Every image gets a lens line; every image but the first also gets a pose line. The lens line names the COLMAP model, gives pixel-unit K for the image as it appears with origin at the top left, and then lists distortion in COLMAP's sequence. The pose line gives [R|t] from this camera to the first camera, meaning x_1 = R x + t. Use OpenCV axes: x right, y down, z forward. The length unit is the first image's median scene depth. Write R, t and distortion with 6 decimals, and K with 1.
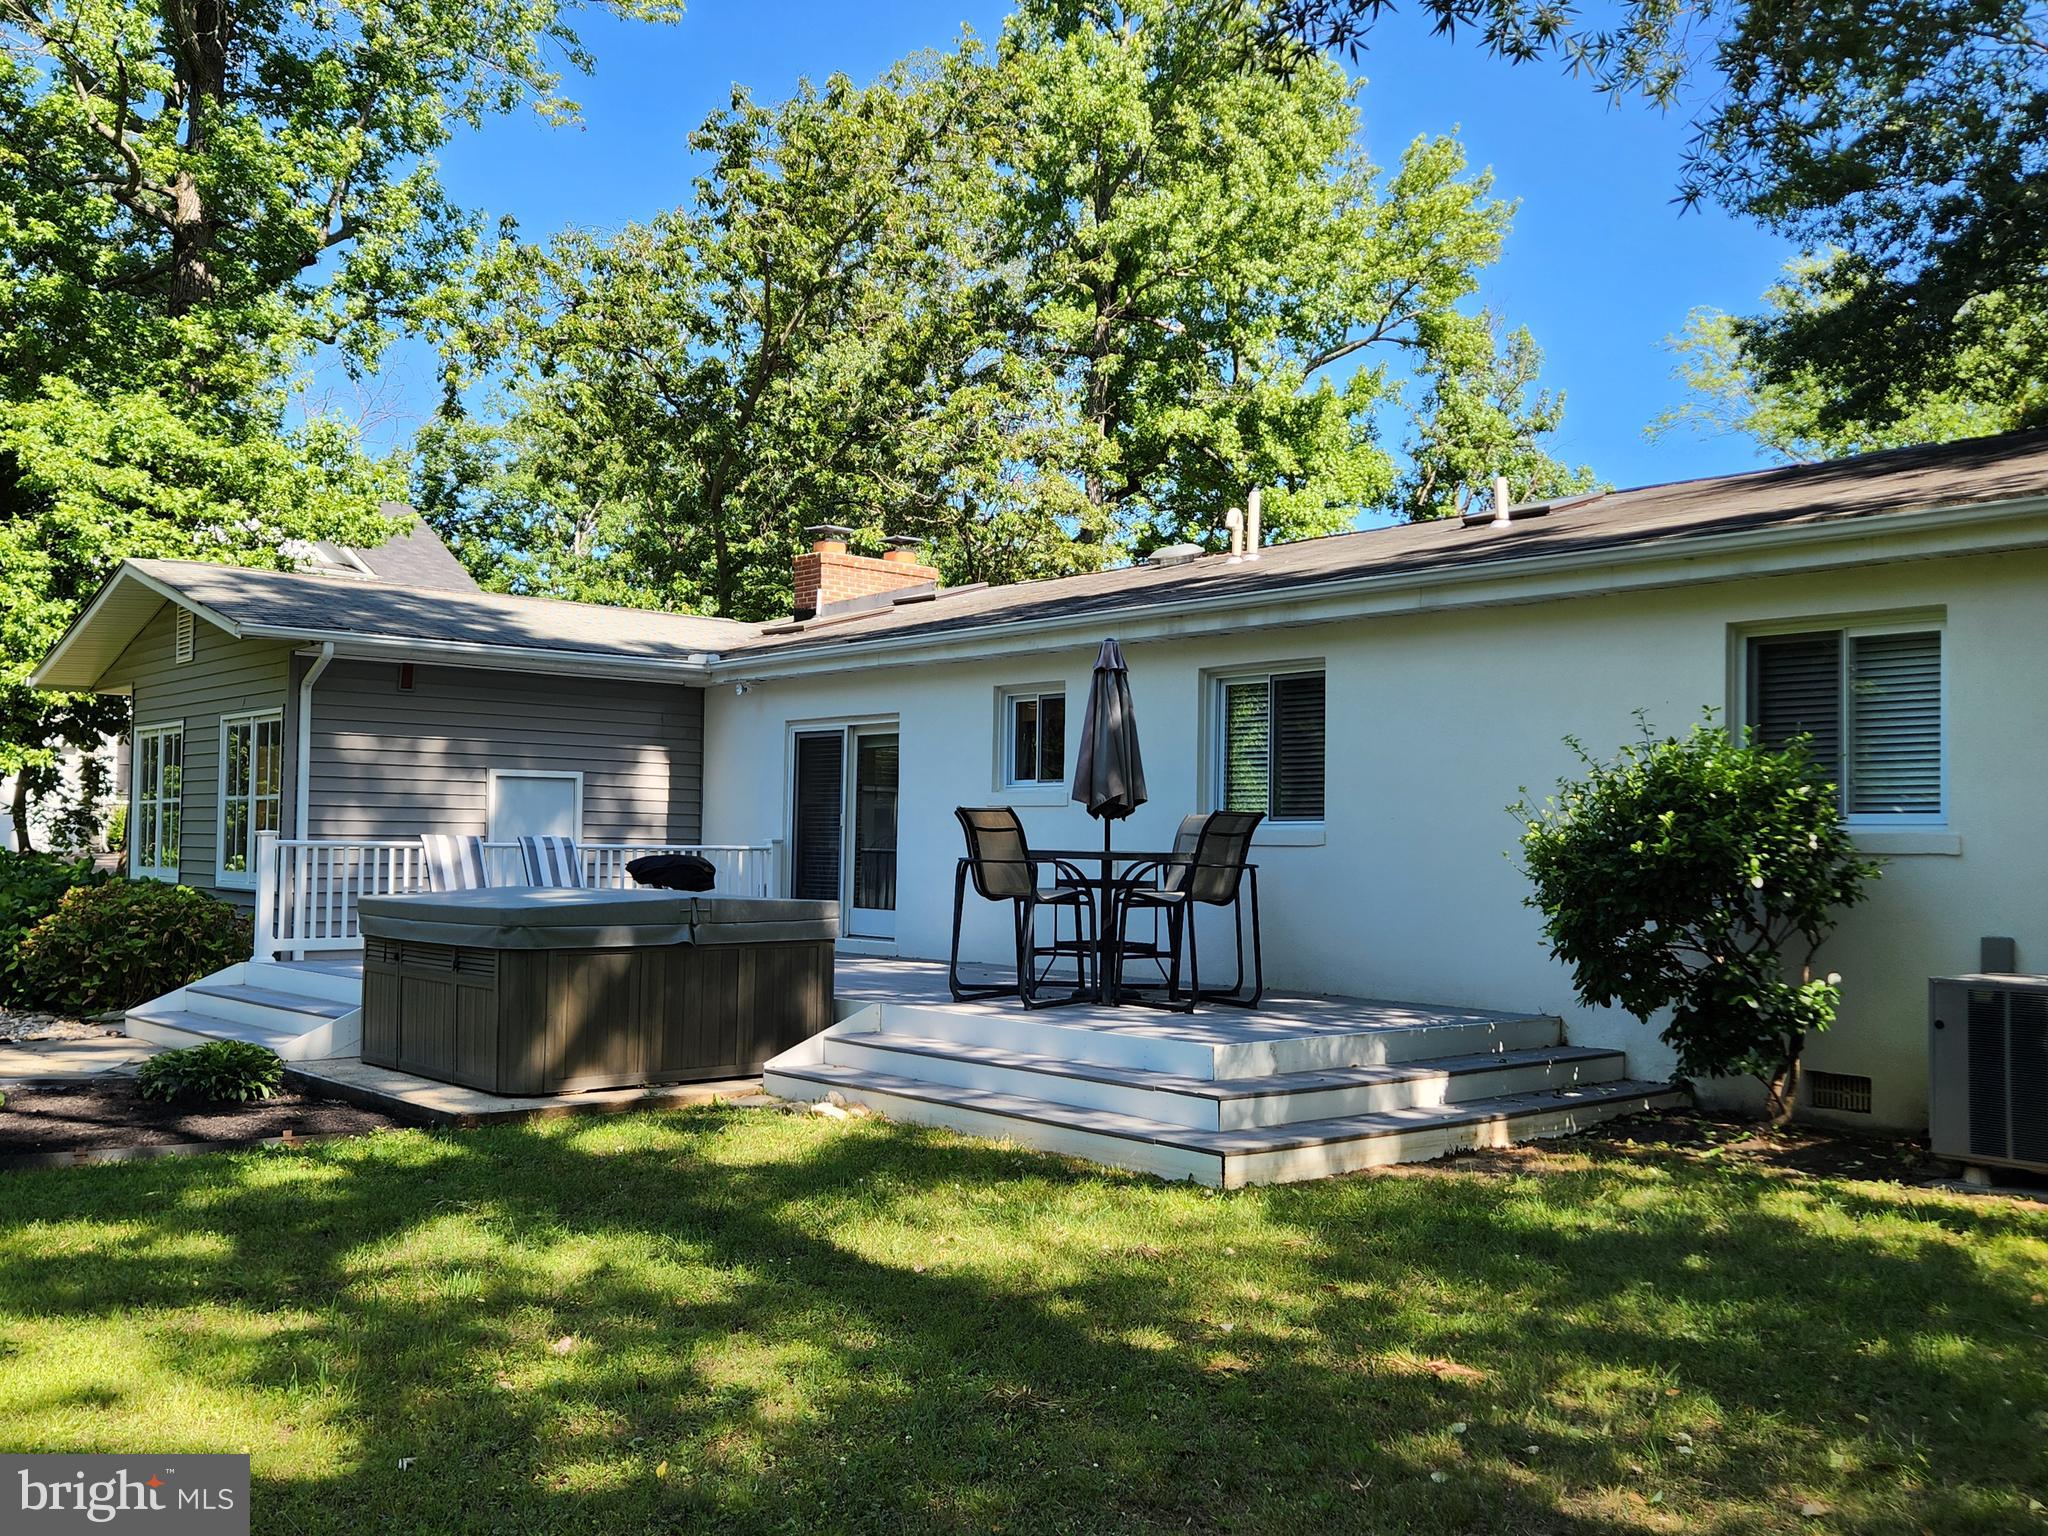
lens RADIAL K [[1770.7, 0, 1078.7], [0, 1770.7, 810.5], [0, 0, 1]] dist [0.038420, -0.000898]
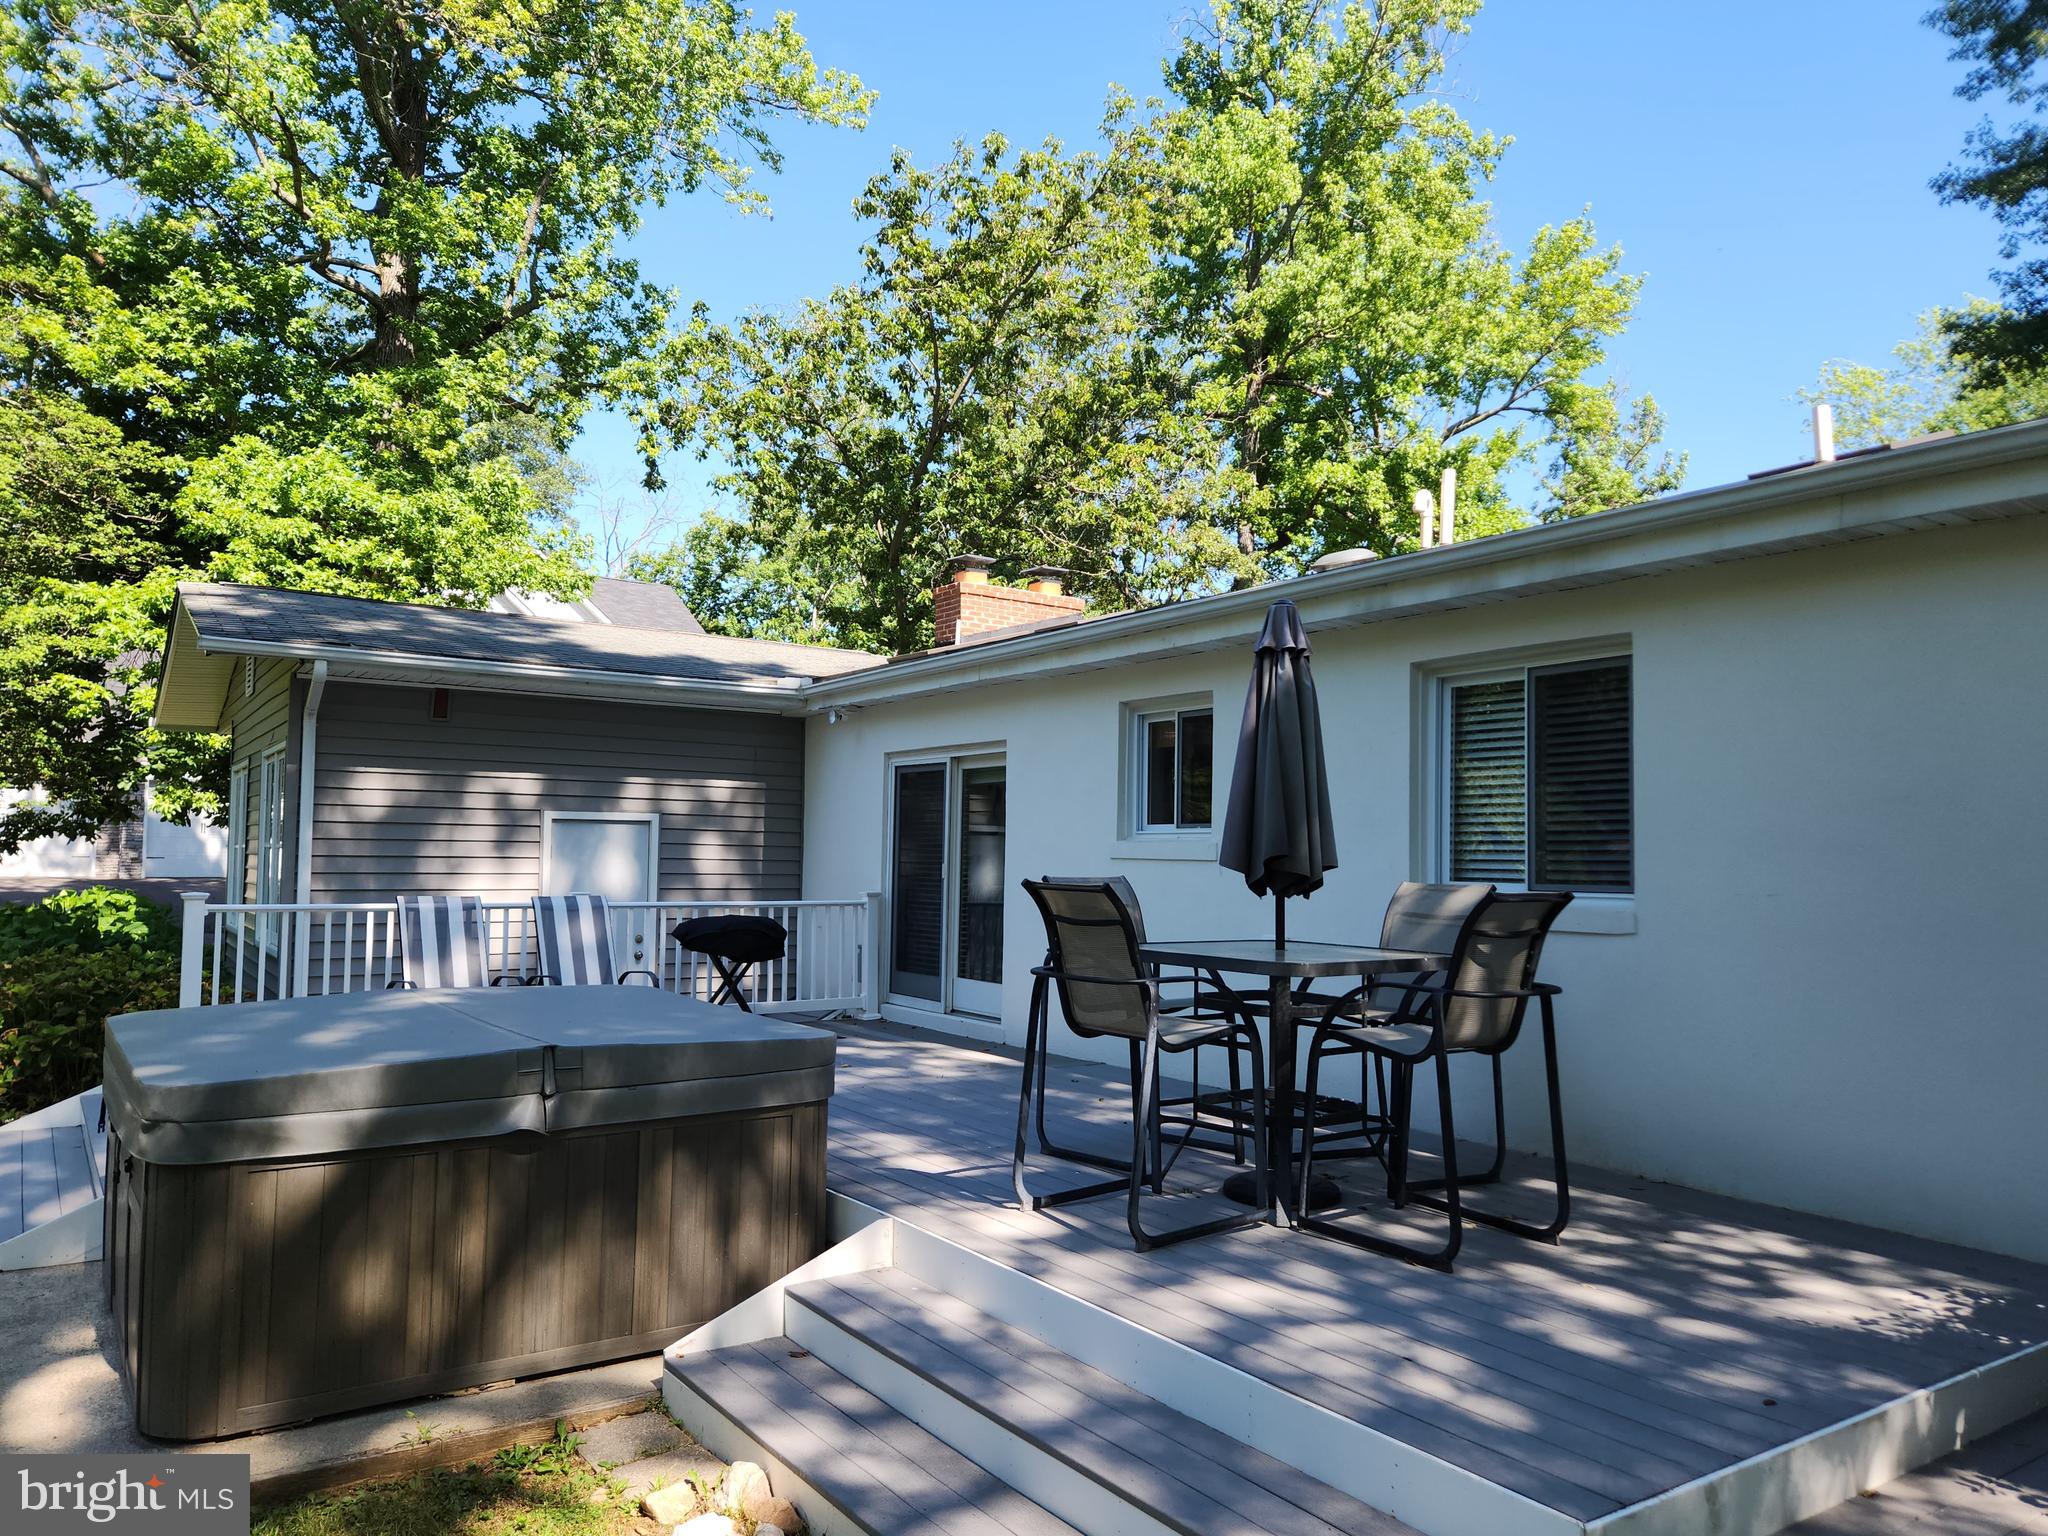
lens RADIAL K [[1436.5, 0, 1024.0], [0, 1436.5, 768.0], [0, 0, 1]] dist [0.077867, -0.000273]
pose [[0.989574, -0.007883, -0.143809, 0.000254], [0.001015, 0.998858, -0.047764, -0.004816], [0.144022, 0.047120, 0.988452, 0.153468]]
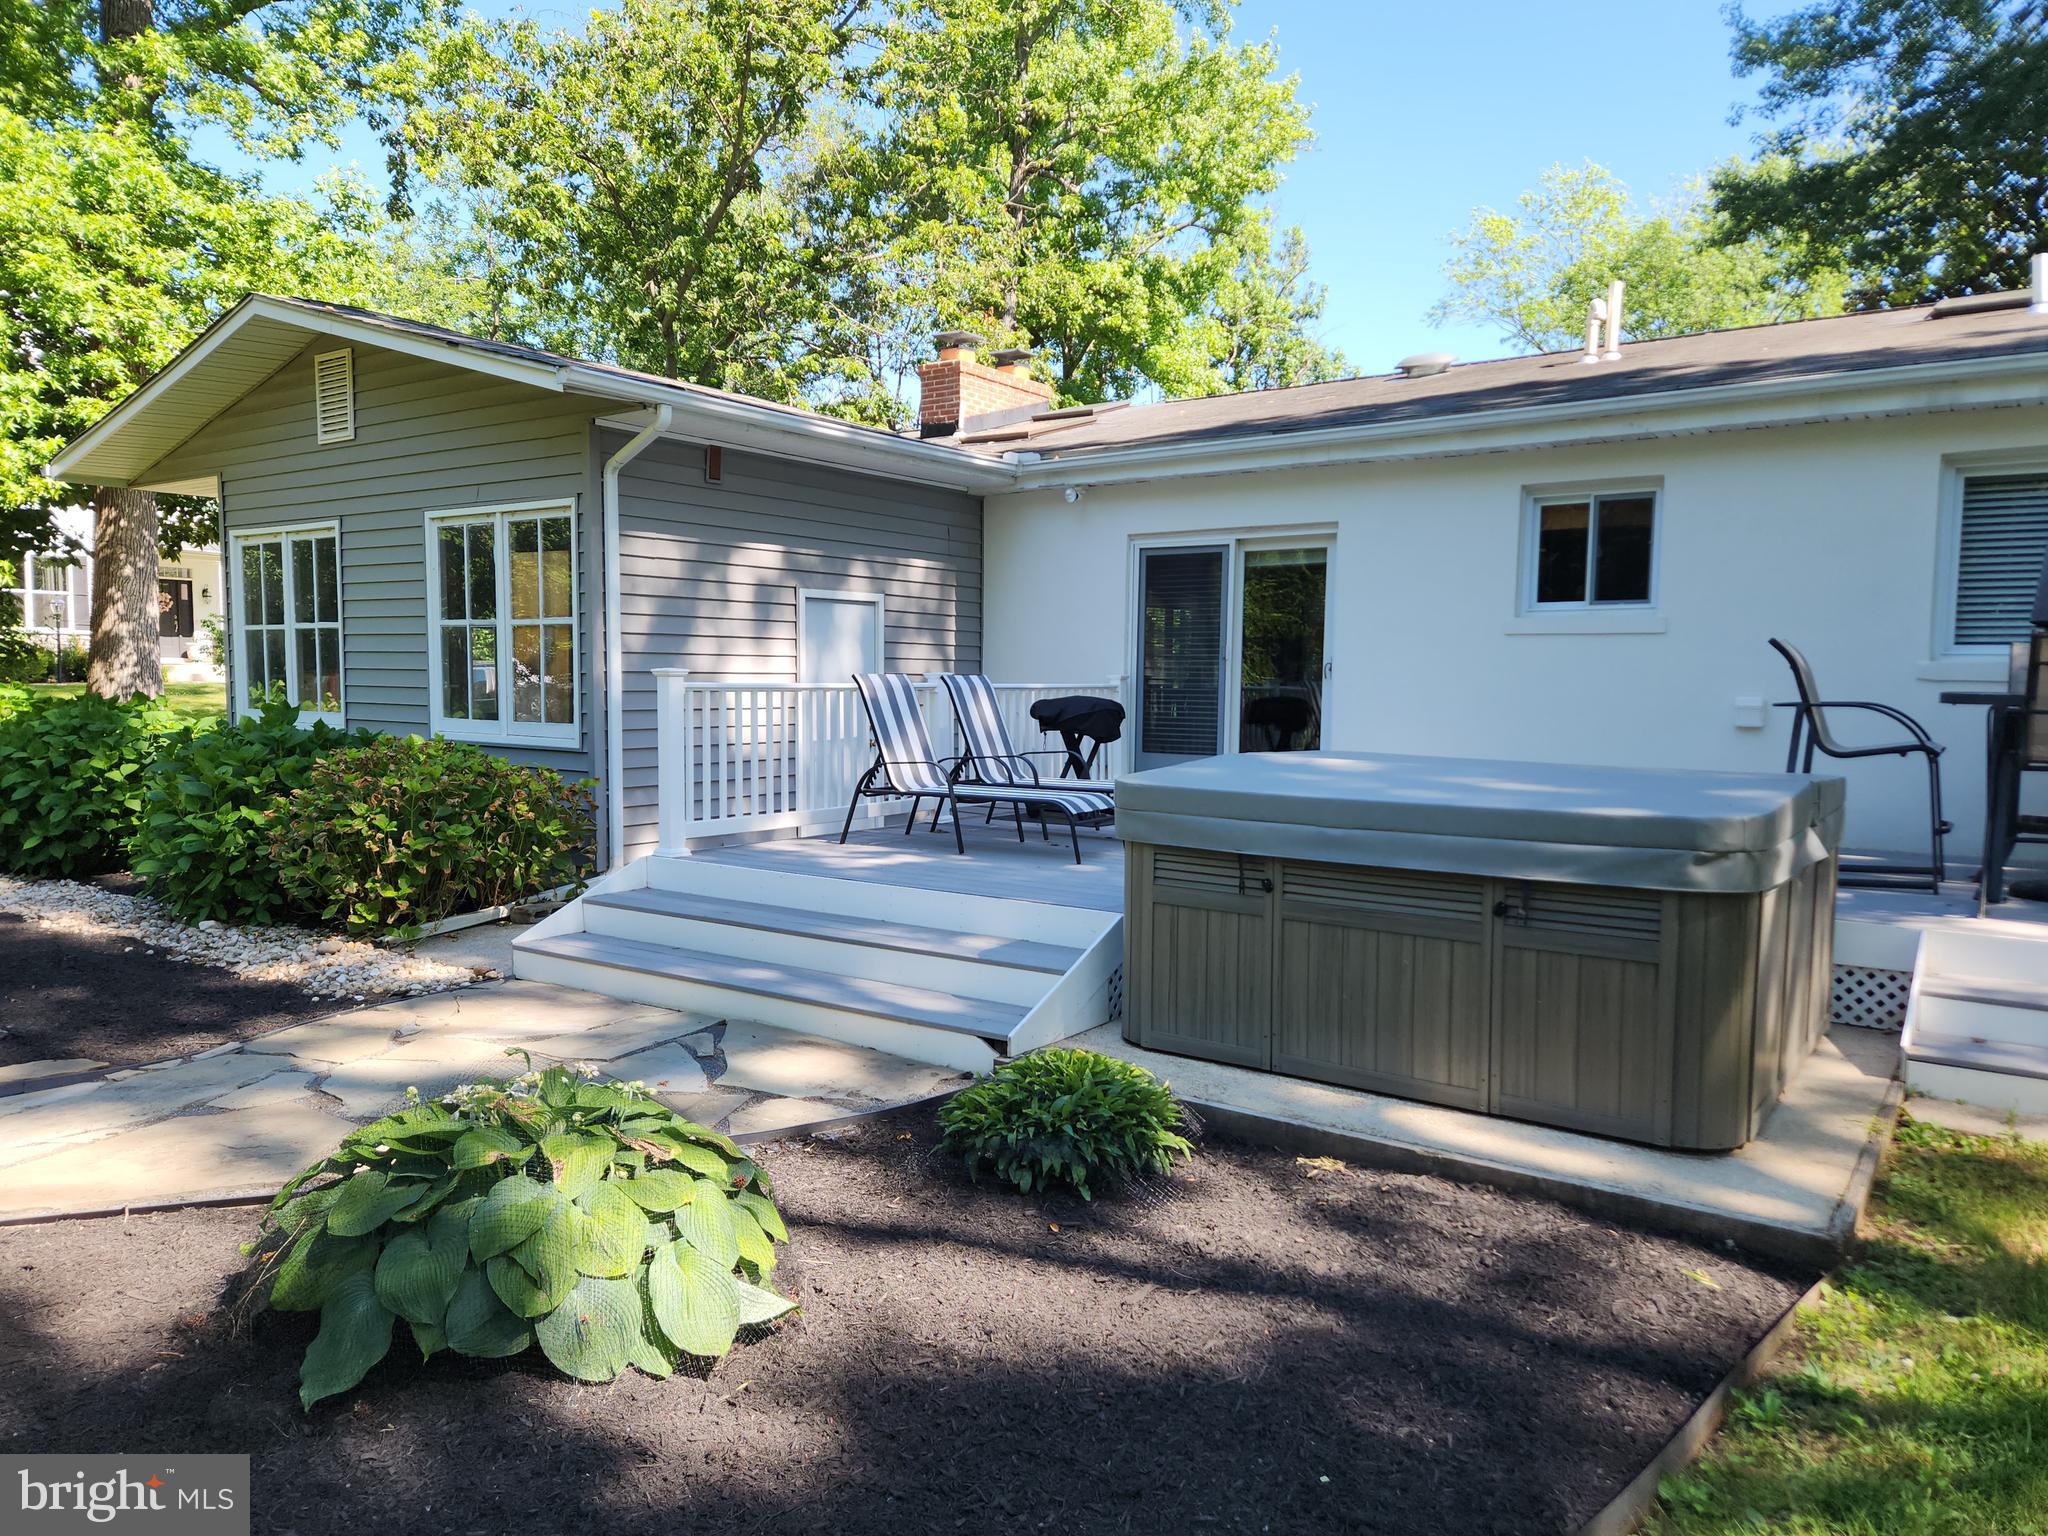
lens RADIAL K [[1444.8, 0, 1083.4], [0, 1444.8, 767.6], [0, 0, 1]] dist [0.044956, -0.003137]
pose [[0.979555, -0.016888, 0.200465, -0.153060], [0.000076, 0.996501, 0.083575, 0.001114], [-0.201175, -0.081851, 0.976130, 0.154425]]
